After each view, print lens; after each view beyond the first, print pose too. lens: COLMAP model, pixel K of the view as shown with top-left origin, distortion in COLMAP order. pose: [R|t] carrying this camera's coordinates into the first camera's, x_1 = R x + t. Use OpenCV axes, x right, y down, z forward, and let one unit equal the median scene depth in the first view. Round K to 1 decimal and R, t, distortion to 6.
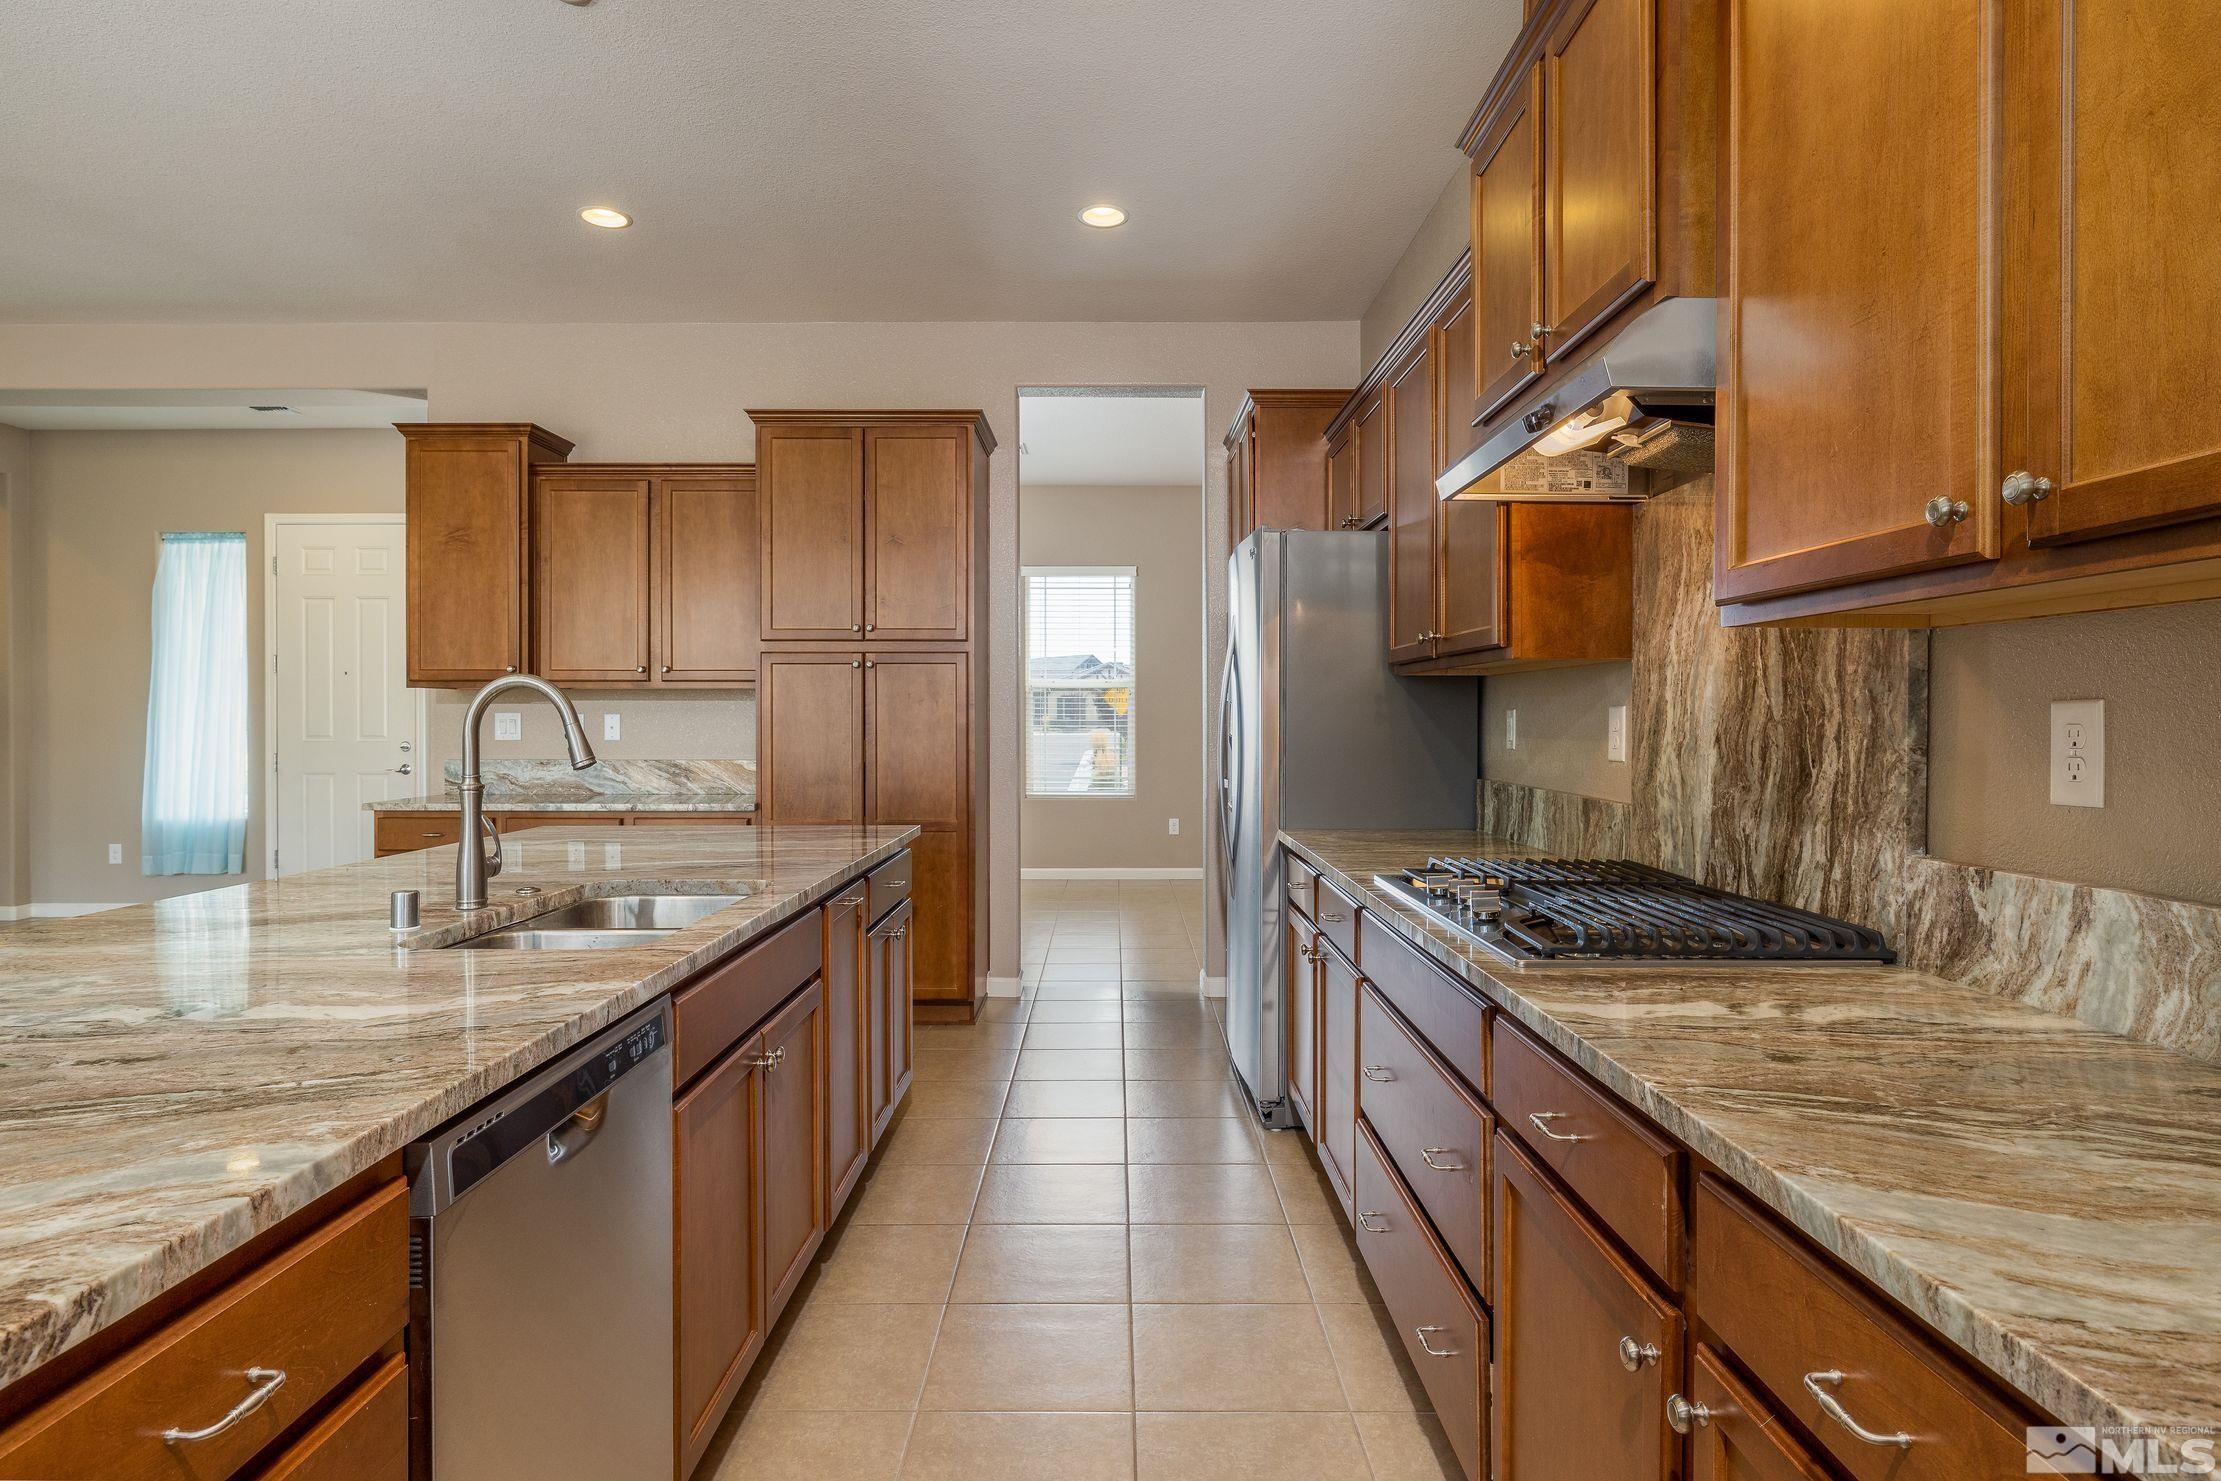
lens RADIAL K [[1165.3, 0, 1106.6], [0, 1165.3, 708.3], [0, 0, 1]] dist [-0.001657, -0.000492]
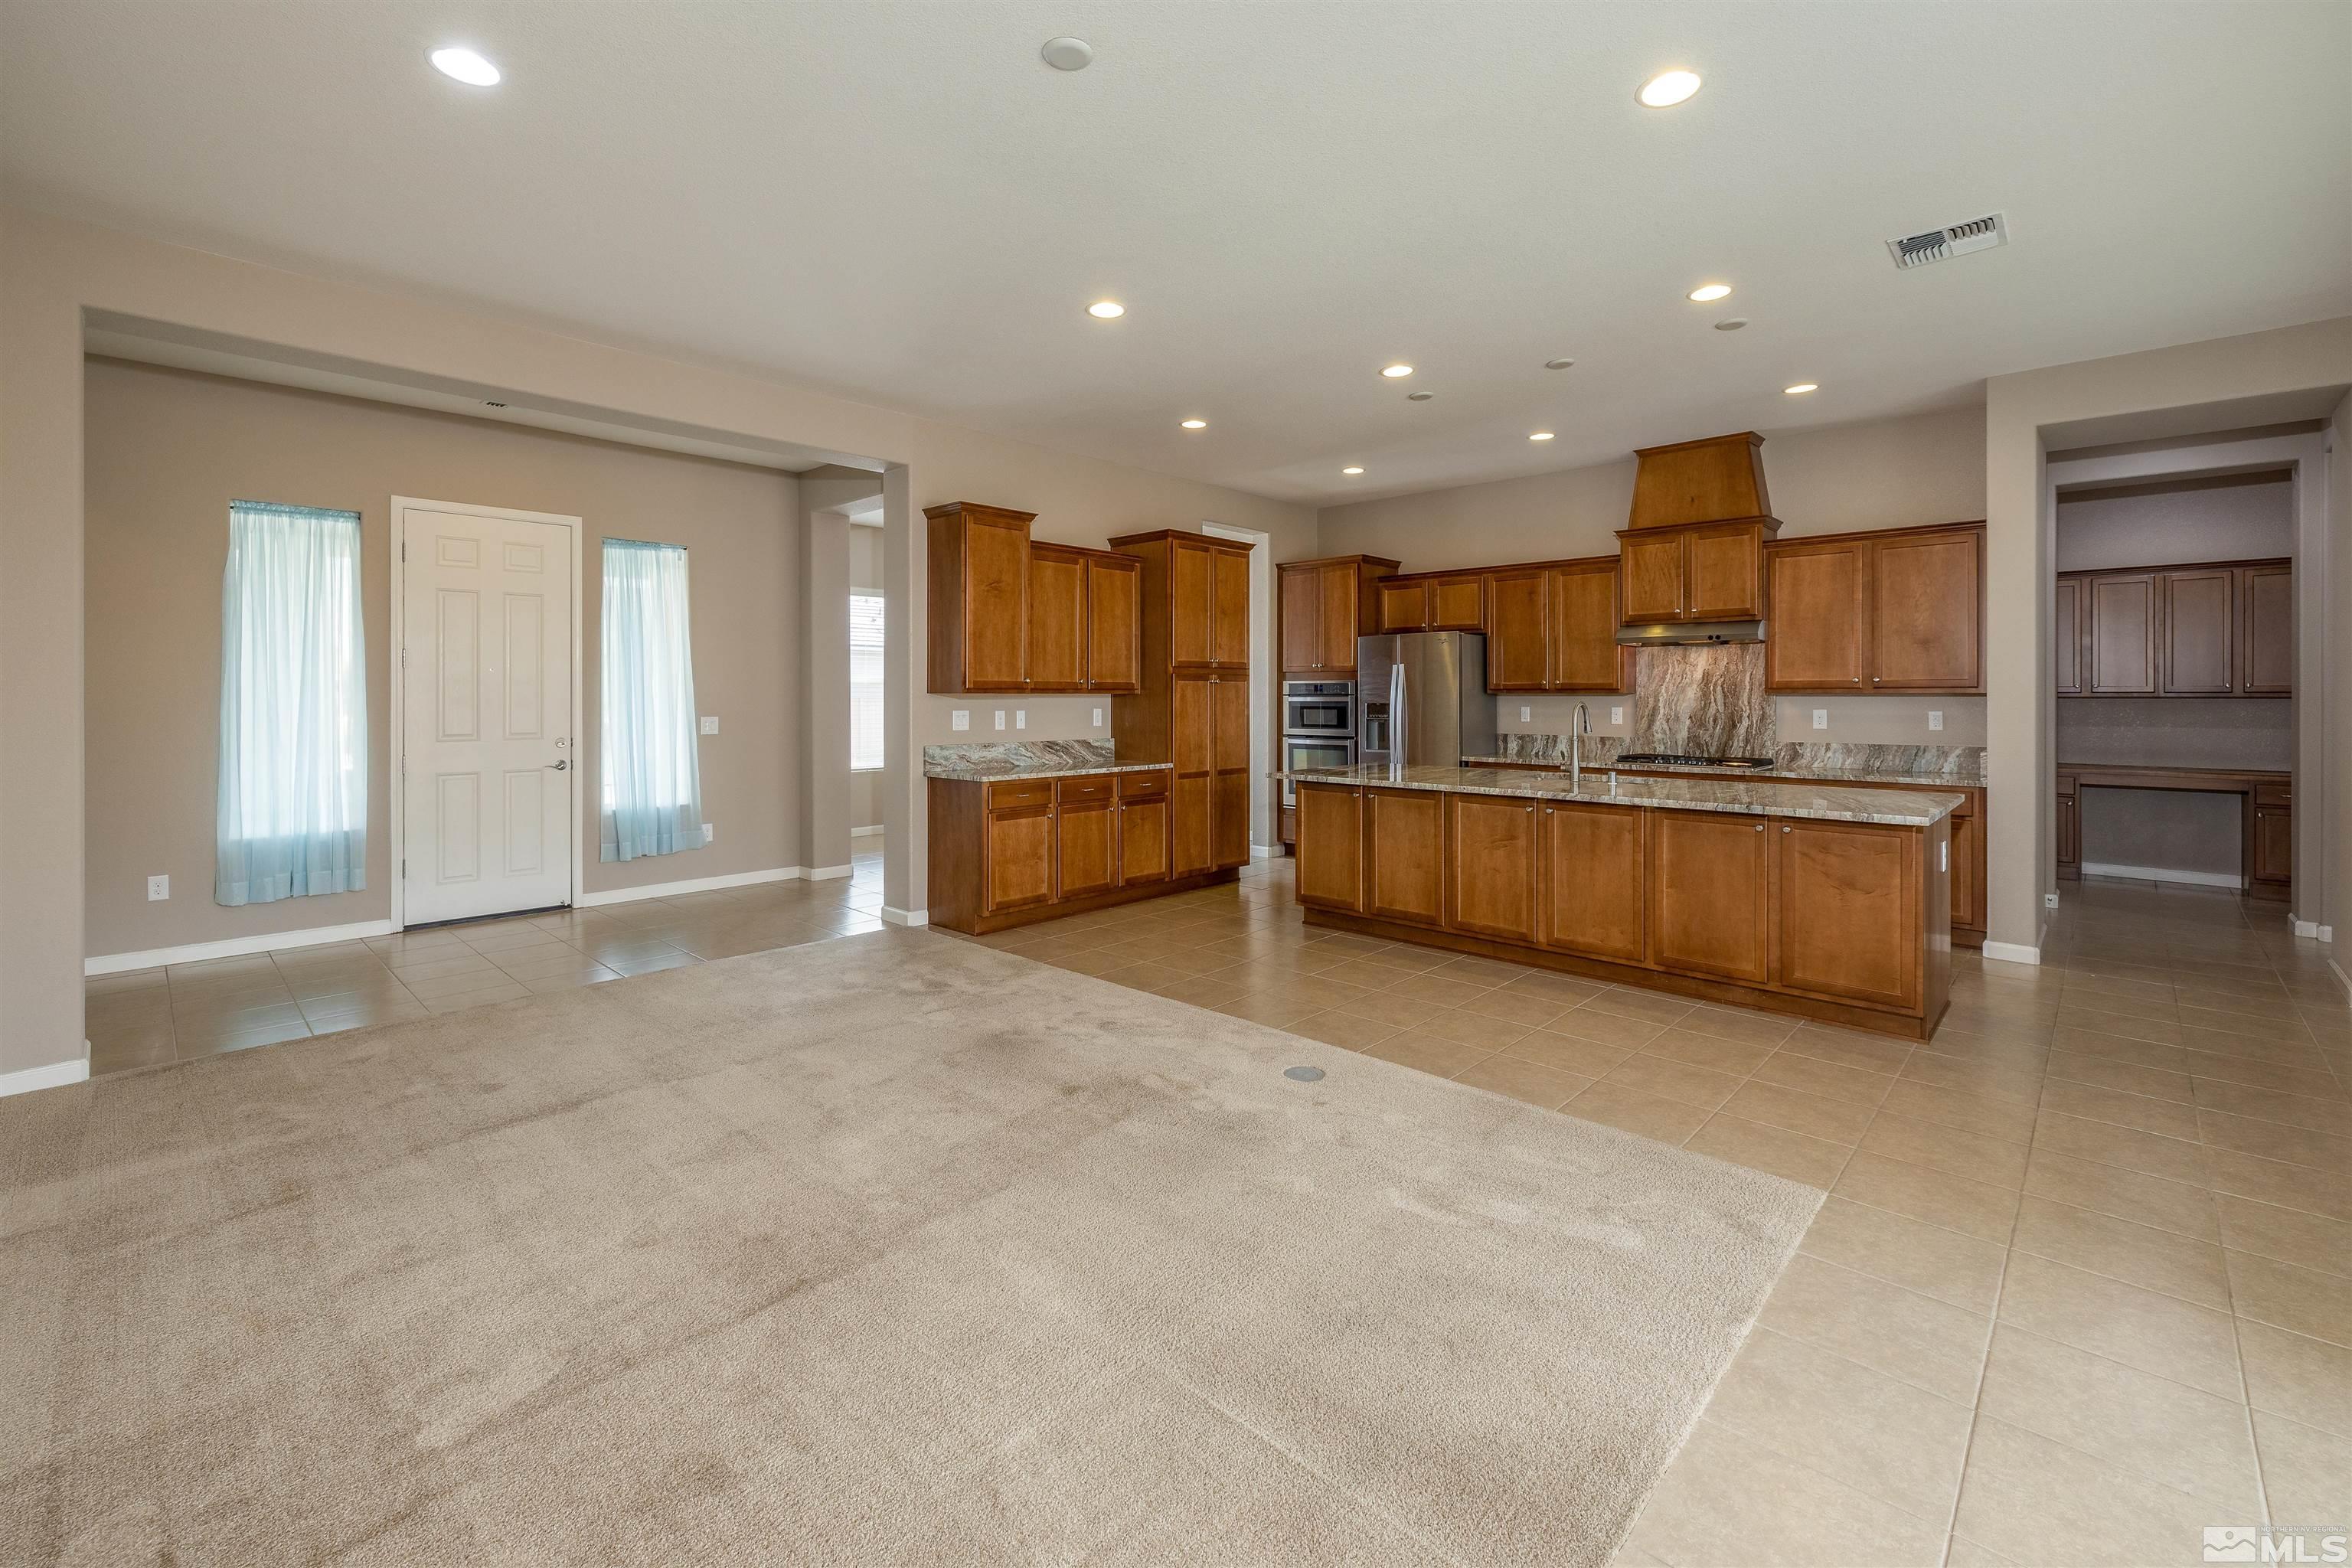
lens RADIAL K [[989.5, 0, 1206.5], [0, 989.5, 687.8], [0, 0, 1]] dist [0.000300, 0.000092]
pose [[0.679541, 0.005055, 0.733620, -2.847398], [-0.004488, 0.999986, -0.002734, -0.051815], [-0.733624, -0.001435, 0.679555, -0.020078]]
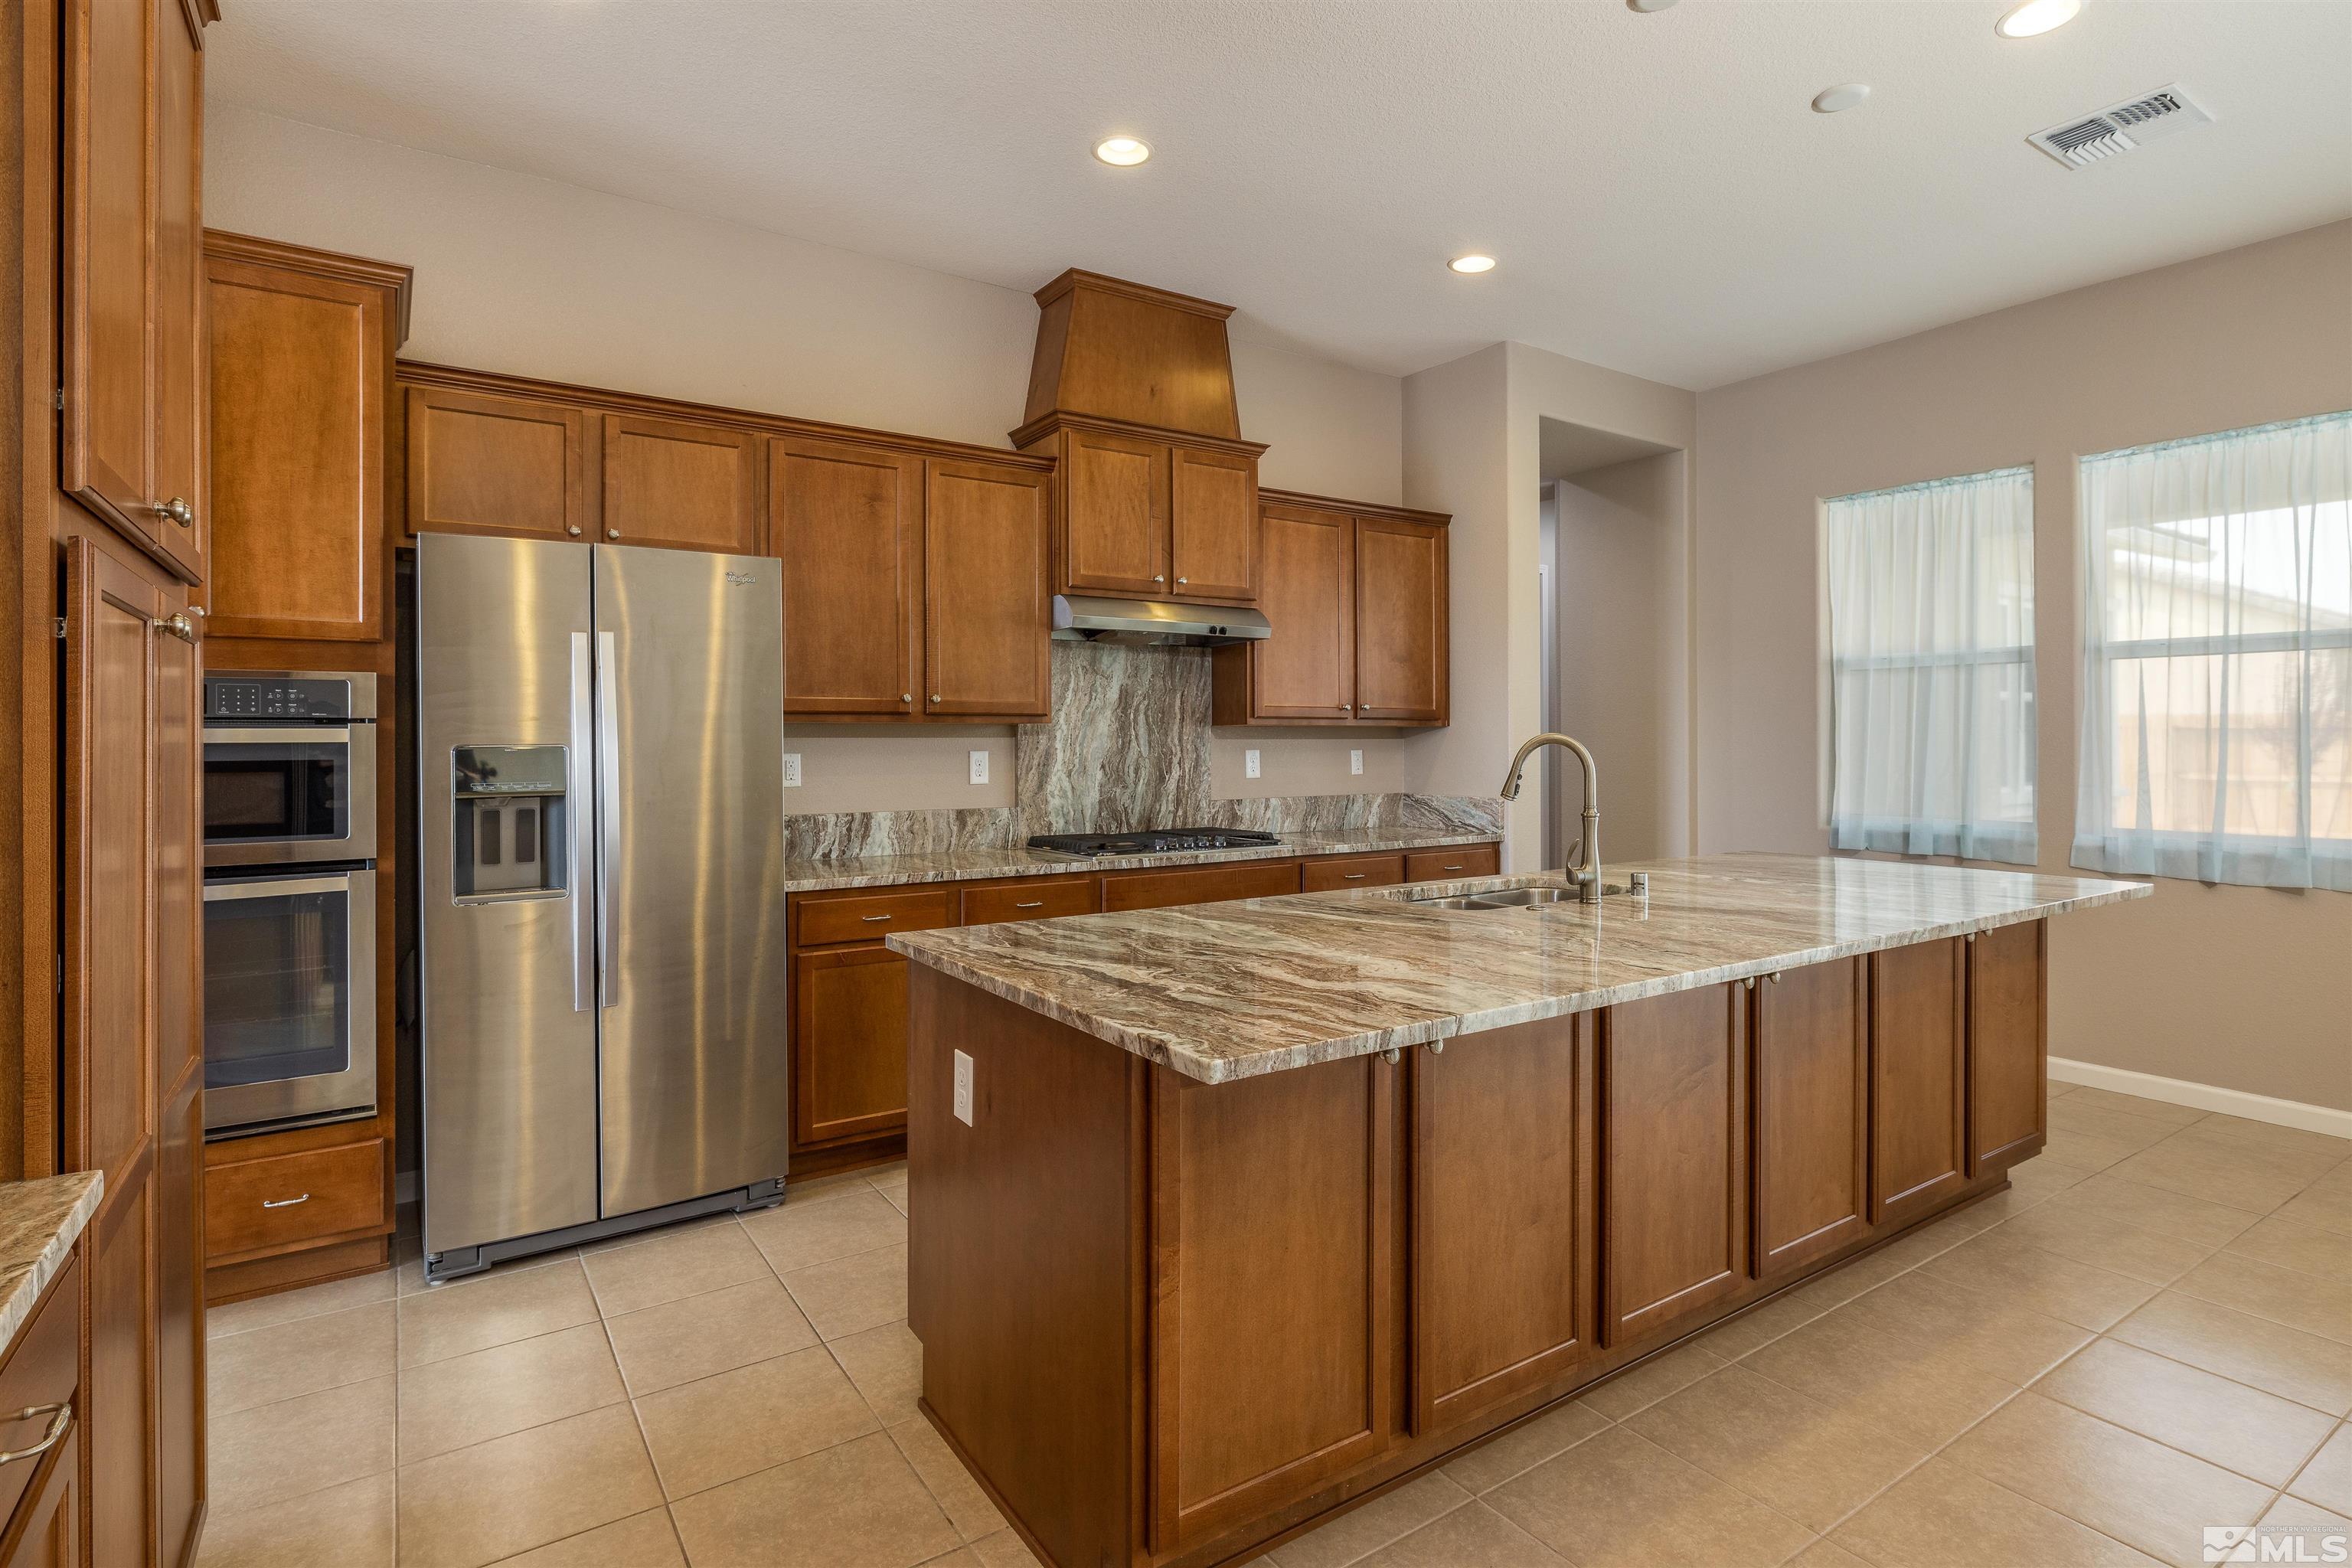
lens RADIAL K [[1164.3, 0, 1177.6], [0, 1164.3, 745.8], [0, 0, 1]] dist [-0.002833, -0.000399]
pose [[-0.554261, -0.002688, 0.832339, -1.346864], [-0.002462, 0.999996, 0.001590, -0.015472], [-0.832339, -0.001168, -0.554265, 2.071526]]
